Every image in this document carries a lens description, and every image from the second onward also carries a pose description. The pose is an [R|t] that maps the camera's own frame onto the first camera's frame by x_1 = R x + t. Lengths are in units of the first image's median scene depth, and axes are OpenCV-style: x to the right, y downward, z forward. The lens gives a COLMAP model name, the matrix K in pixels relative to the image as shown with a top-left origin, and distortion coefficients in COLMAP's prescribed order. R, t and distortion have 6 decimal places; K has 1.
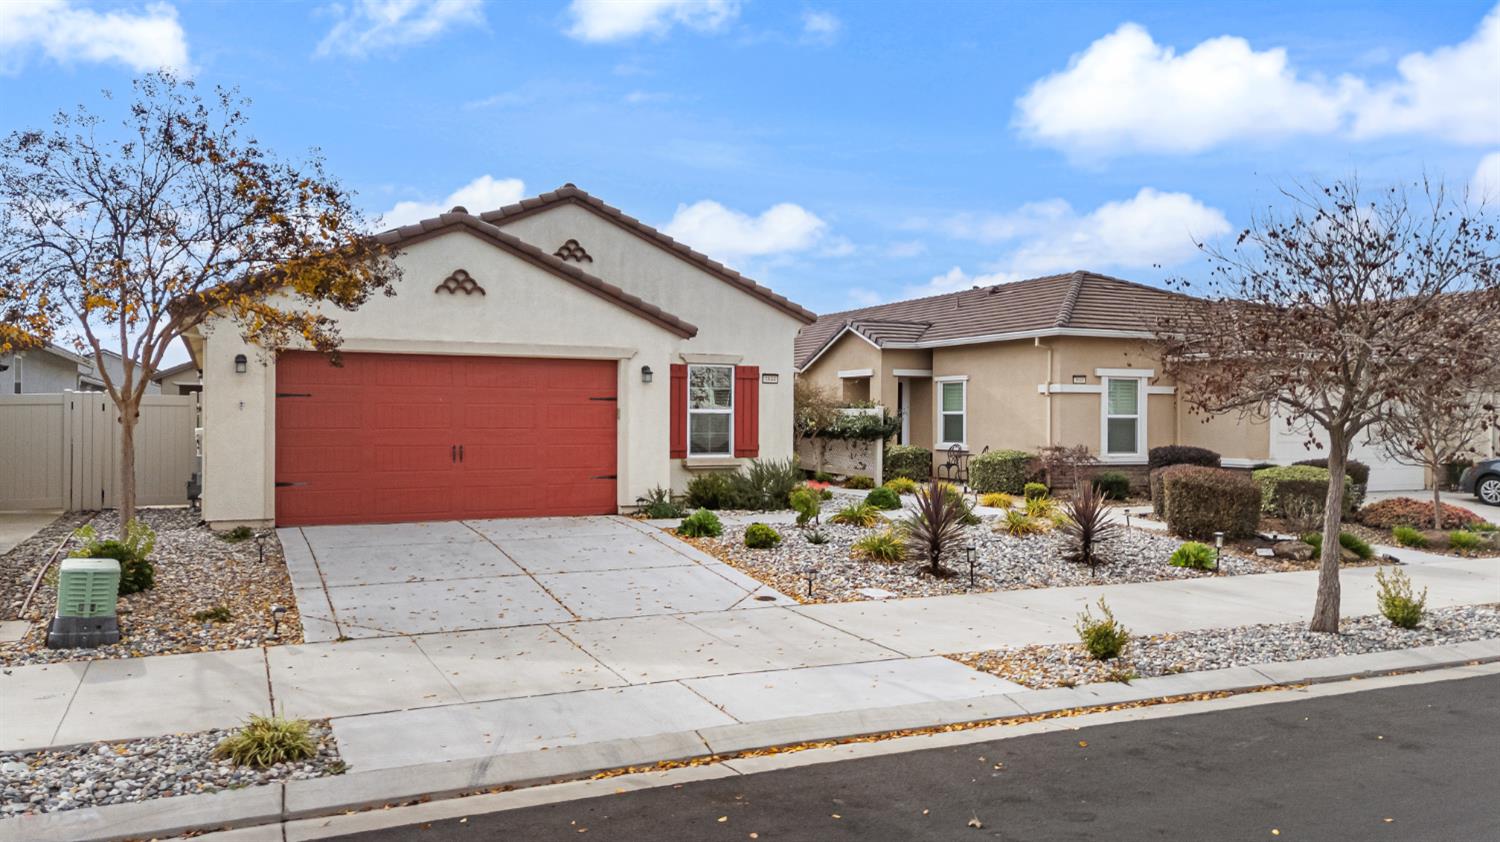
lens RADIAL K [[1101.2, 0, 750.0], [0, 1101.2, 421.0], [0, 0, 1]] dist [0.089682, -0.099237]
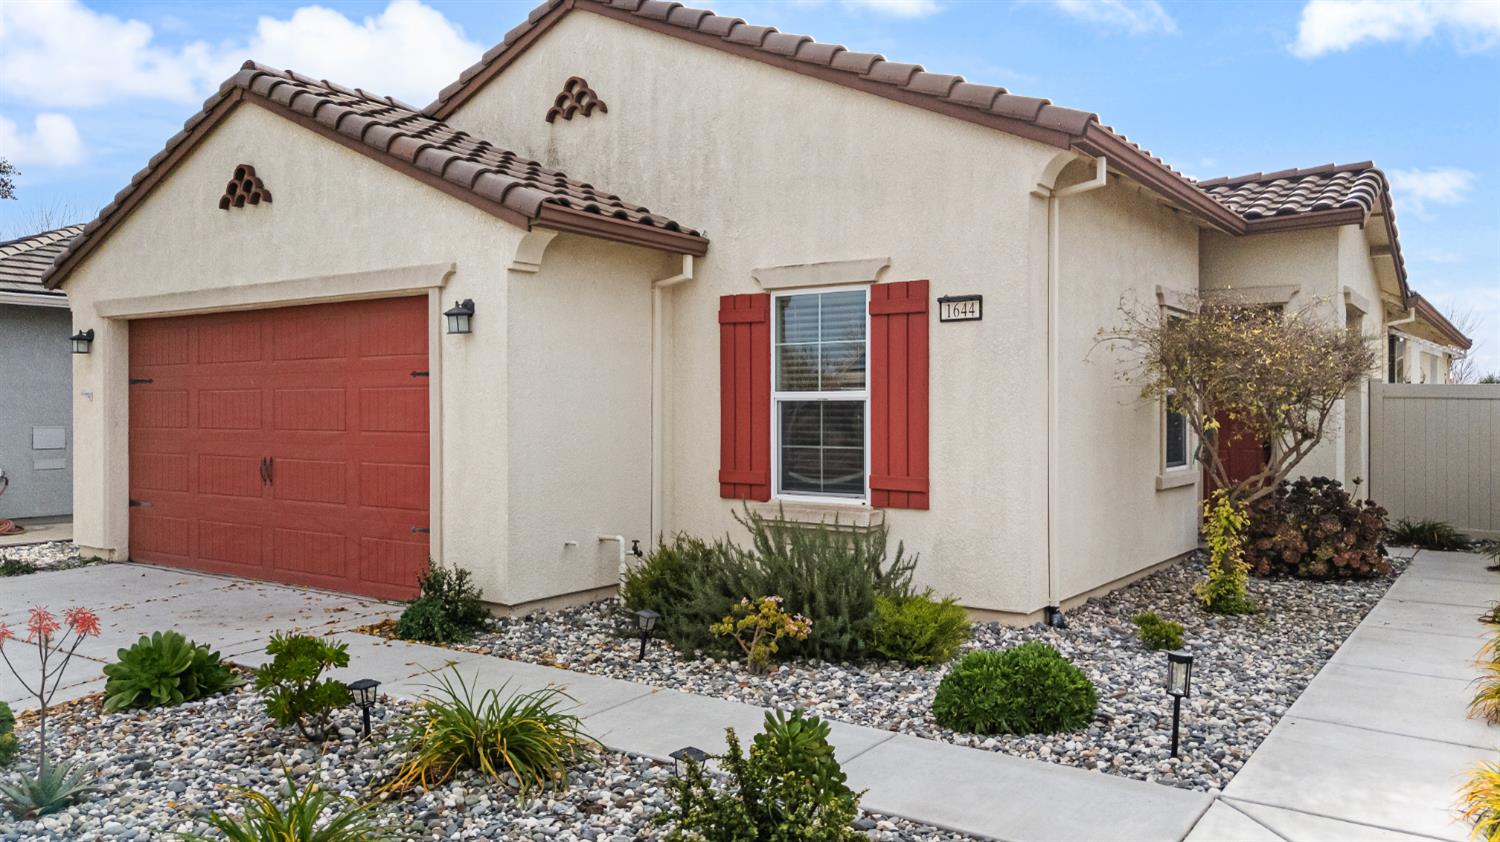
lens RADIAL K [[1101.2, 0, 750.0], [0, 1101.2, 421.0], [0, 0, 1]] dist [0.089682, -0.099237]
pose [[0.500442, 0.002499, -0.865766, 0.328901], [-0.002450, 0.999996, 0.001471, 0.000481], [0.865767, 0.001385, 0.500446, 0.766475]]
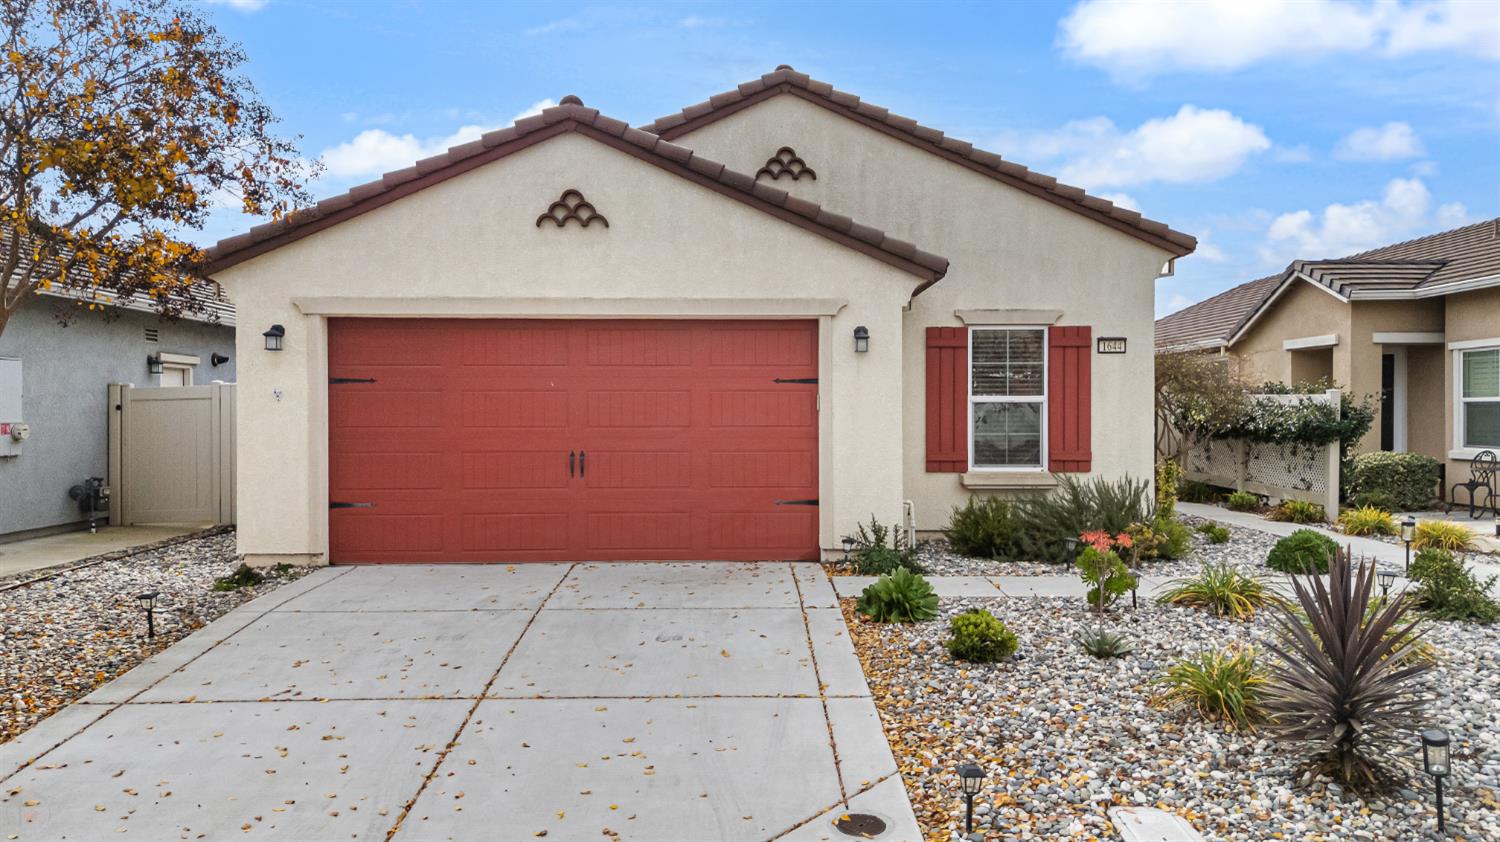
lens RADIAL K [[1101.2, 0, 750.0], [0, 1101.2, 421.0], [0, 0, 1]] dist [0.089682, -0.099237]
pose [[0.912441, -0.003326, -0.409194, 0.091823], [0.004522, 0.999988, 0.001955, 0.001996], [0.409183, -0.003634, 0.912445, 0.353767]]
